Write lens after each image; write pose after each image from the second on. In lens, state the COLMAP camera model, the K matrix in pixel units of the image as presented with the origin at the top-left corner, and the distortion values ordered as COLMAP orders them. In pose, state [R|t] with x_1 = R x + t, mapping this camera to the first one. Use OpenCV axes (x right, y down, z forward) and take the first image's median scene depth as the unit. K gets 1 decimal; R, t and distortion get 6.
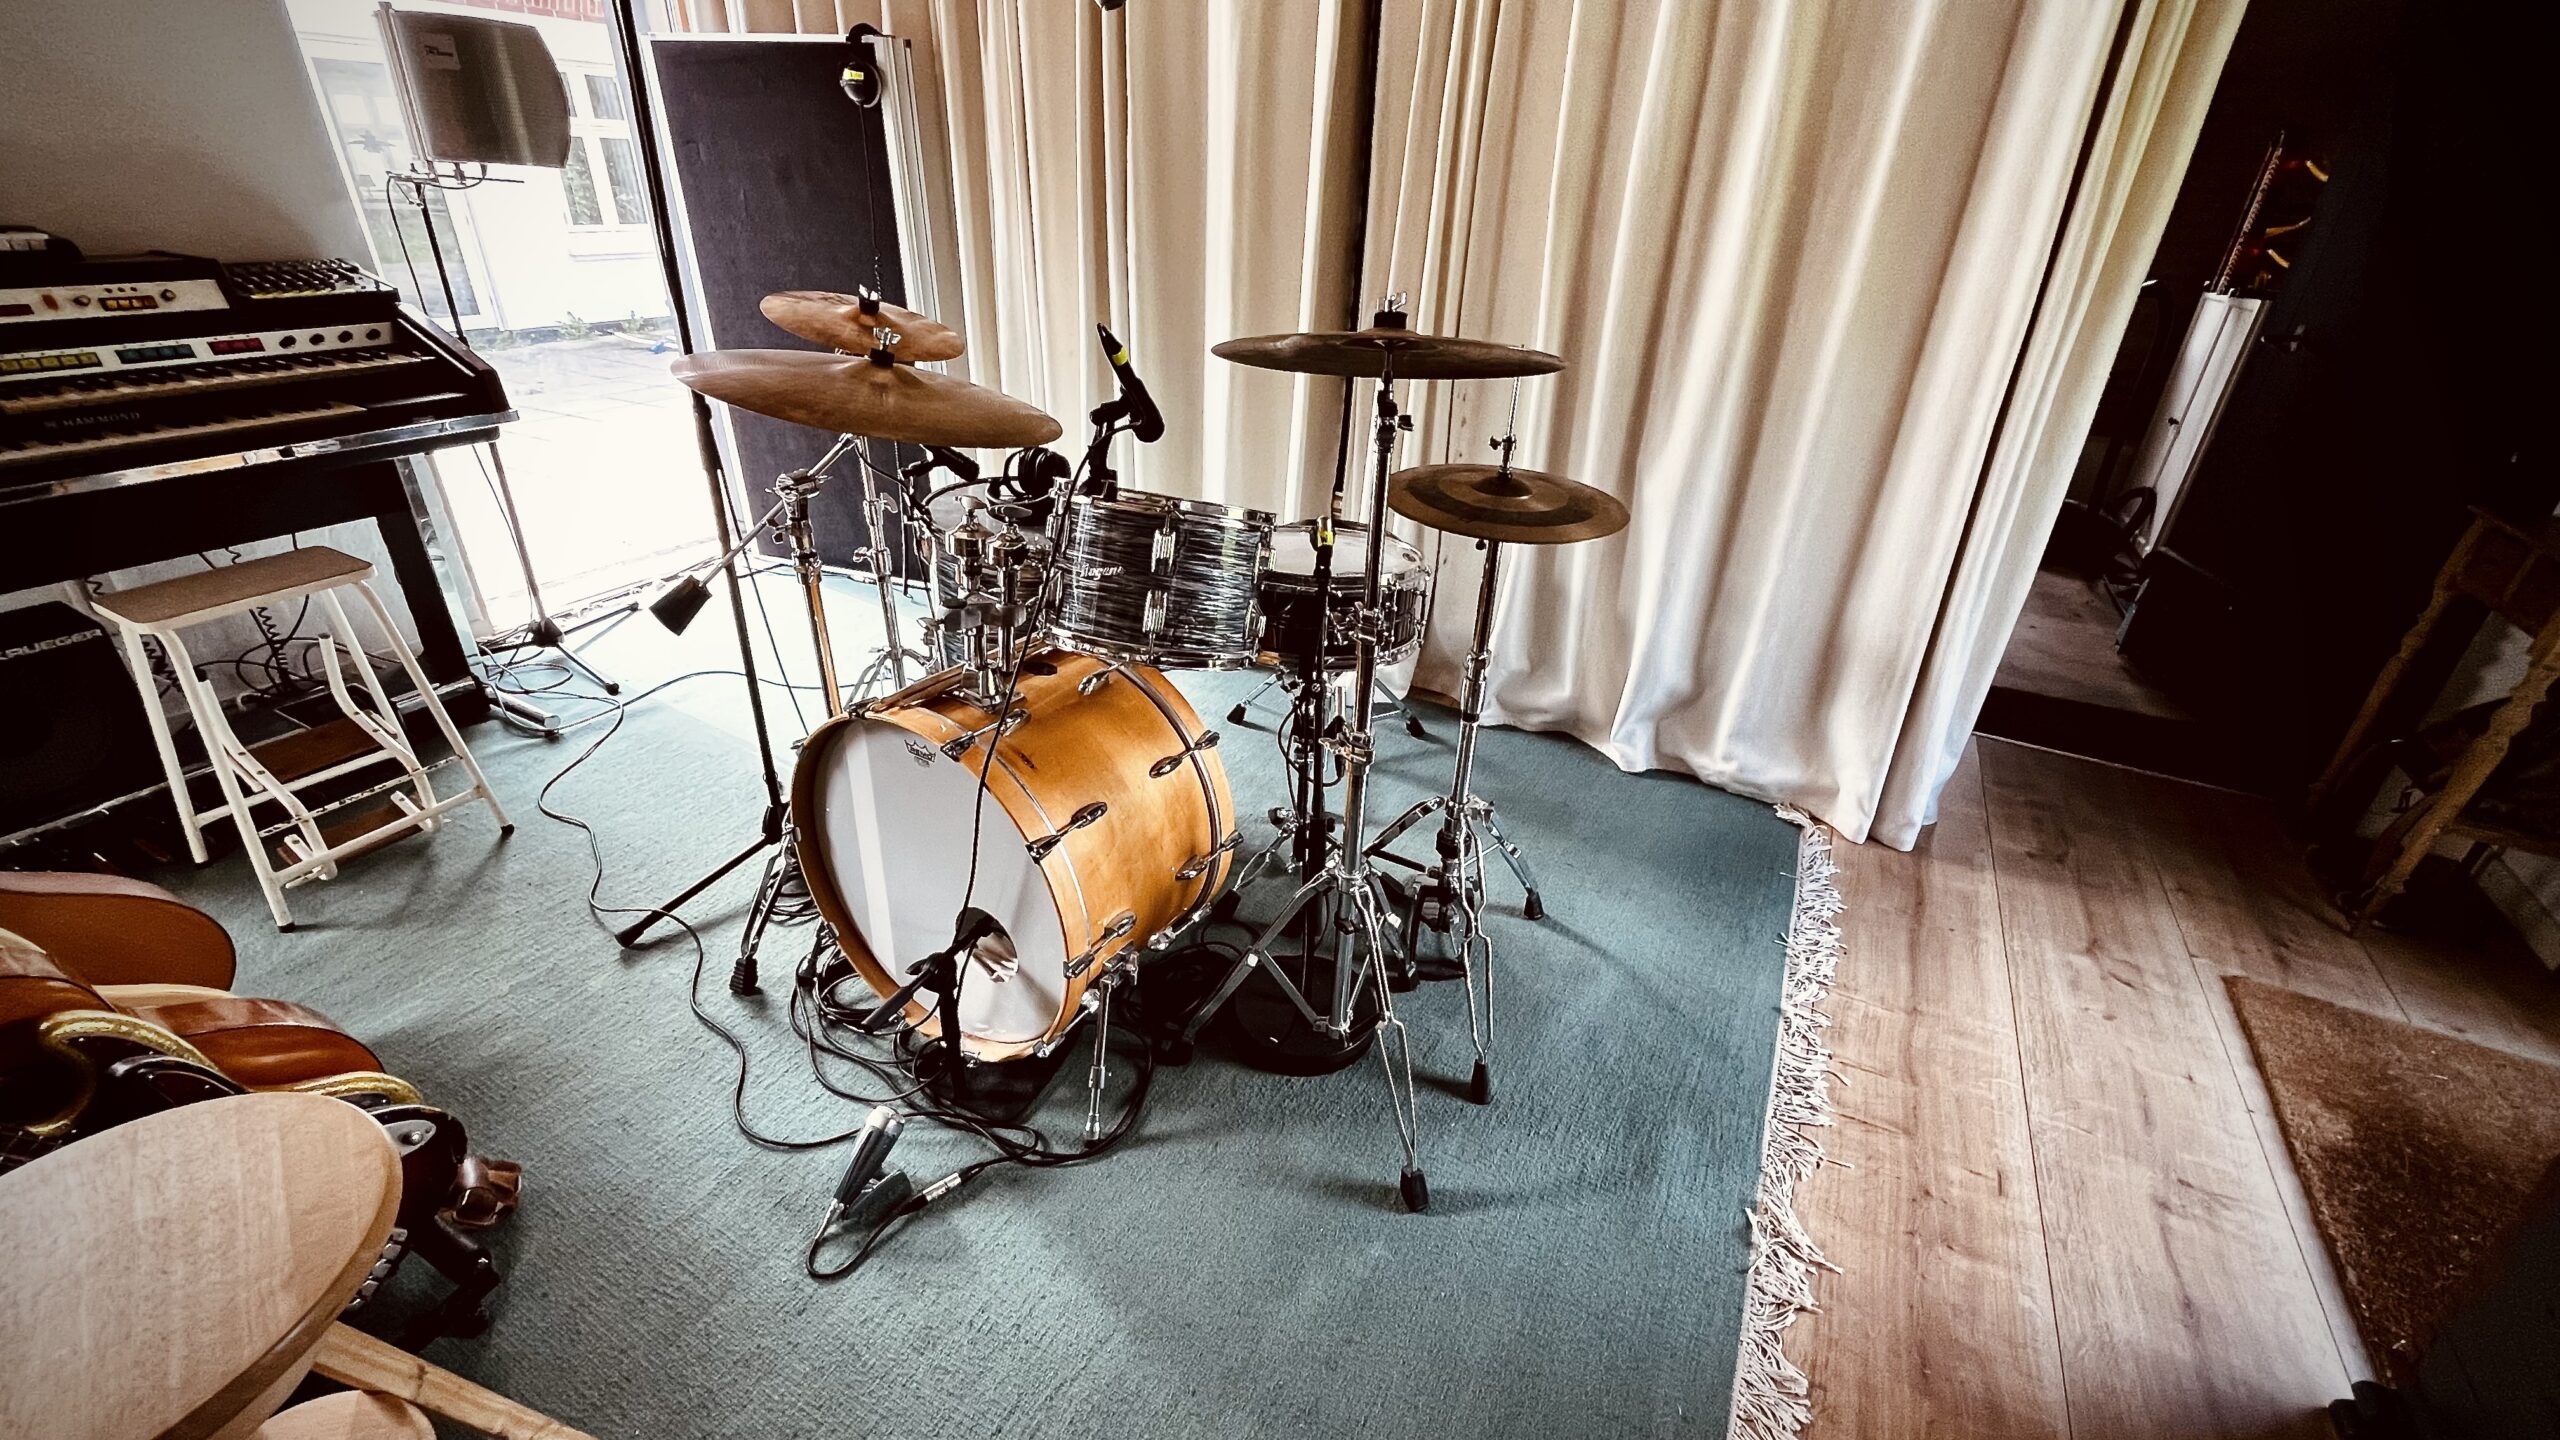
lens RADIAL K [[1034.5, 0, 1280.0], [0, 1034.5, 709.0], [0, 0, 1]] dist [-0.002054, -0.000656]
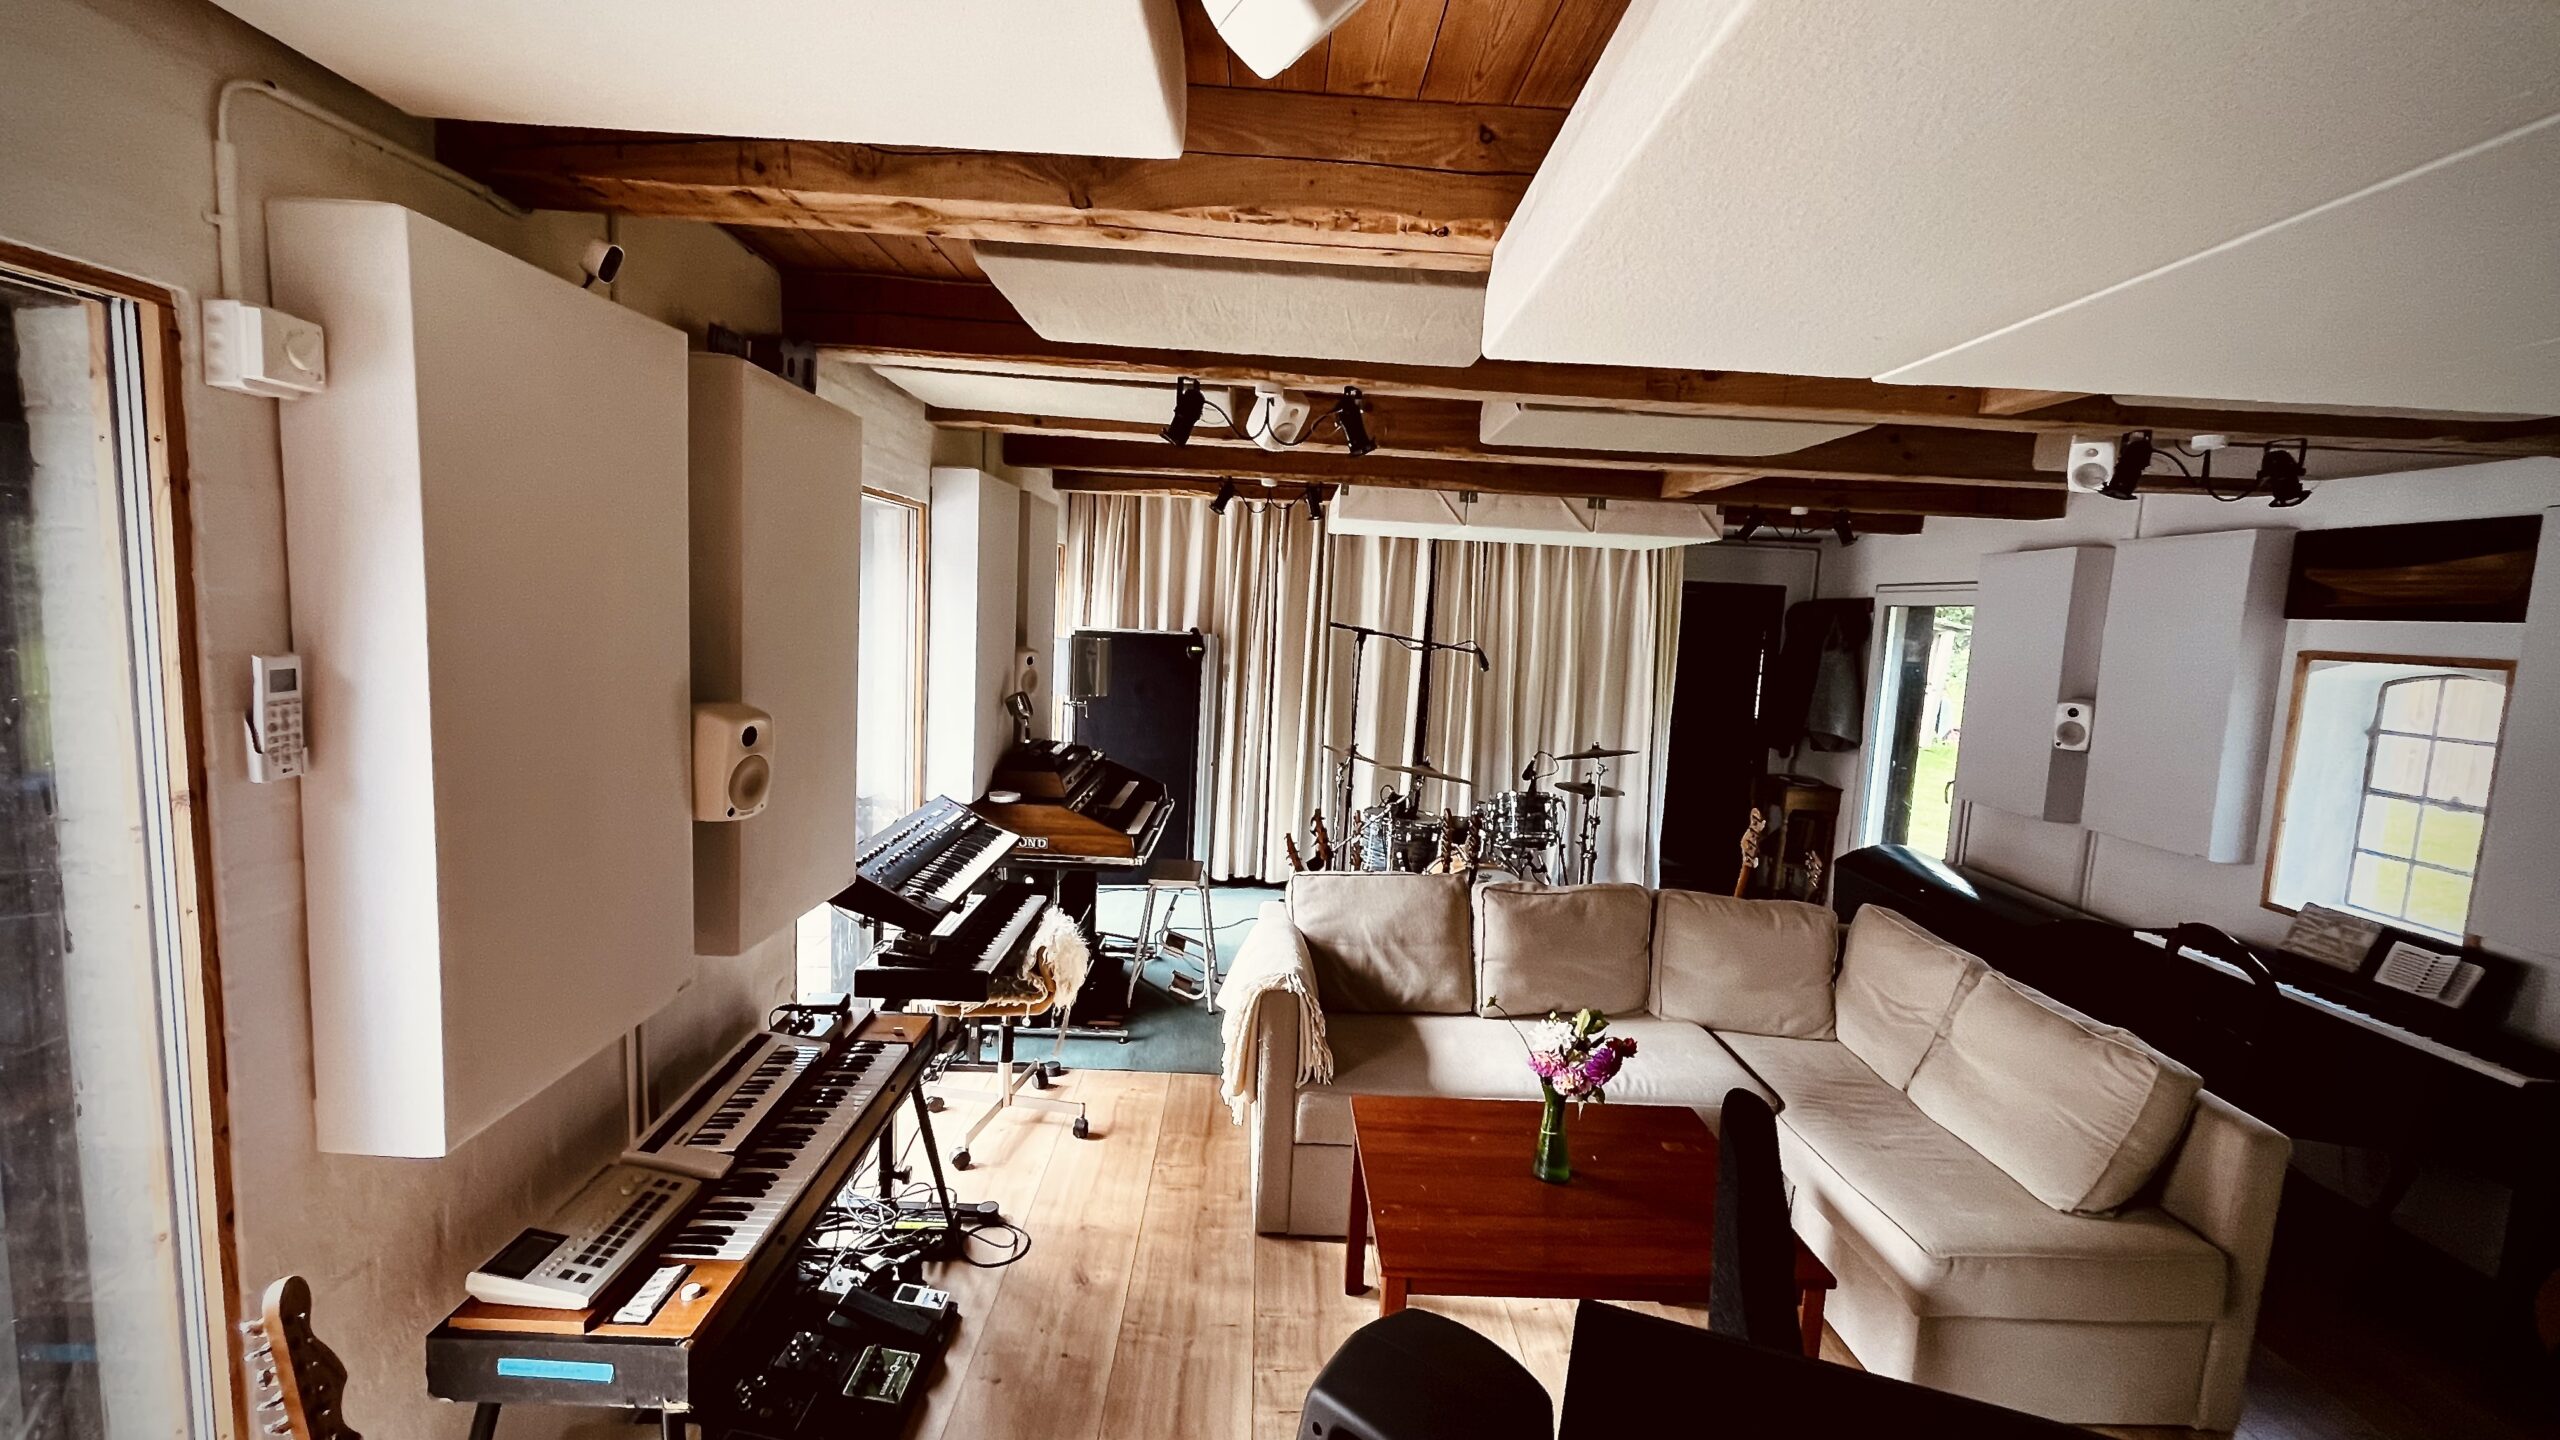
lens RADIAL K [[1034.5, 0, 1286.2], [0, 1034.5, 715.4], [0, 0, 1]] dist [-0.002054, -0.000656]
pose [[0.872159, -0.047412, 0.486920, -1.486415], [0.210347, 0.934939, -0.285733, 0.220718], [-0.441694, 0.351627, 0.825388, -0.971805]]
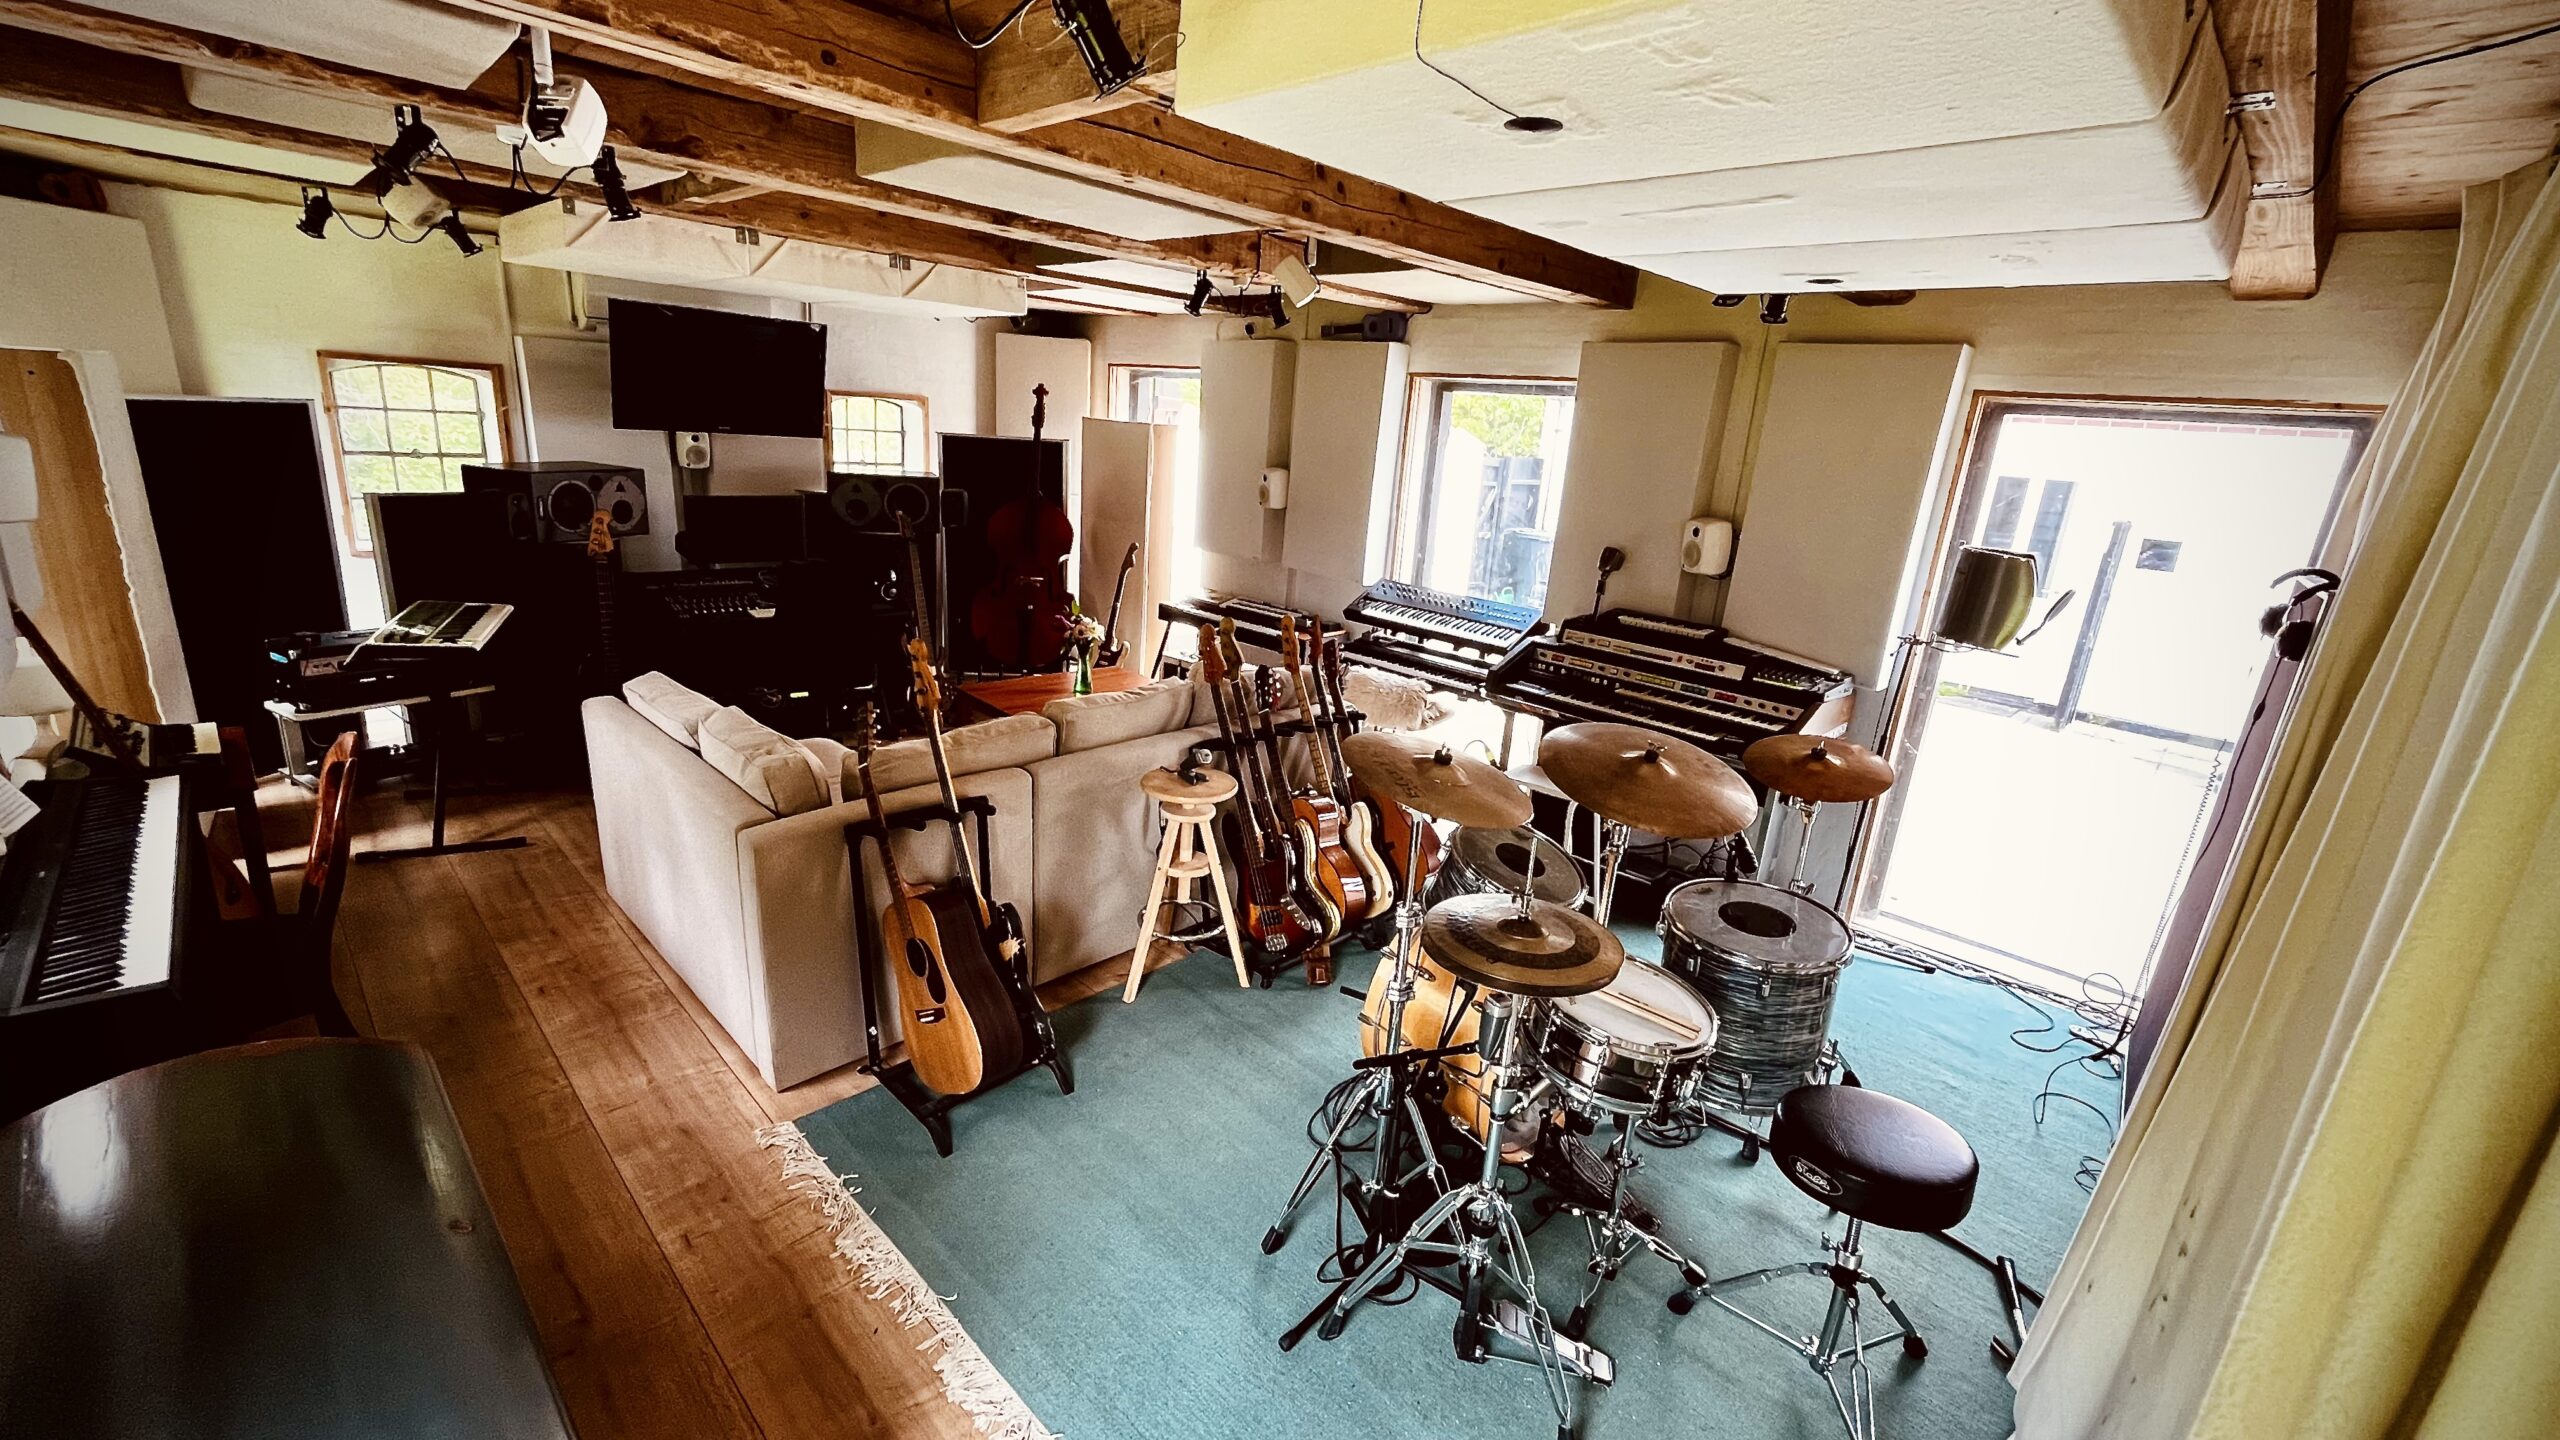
lens RADIAL K [[1034.5, 0, 1284.8], [0, 1034.5, 718.6], [0, 0, 1]] dist [-0.002054, -0.000656]
pose [[-0.269150, 0.211920, -0.939494, 0.820148], [-0.515632, 0.792197, 0.326415, -0.434923], [0.813438, 0.572288, -0.103947, 0.470850]]
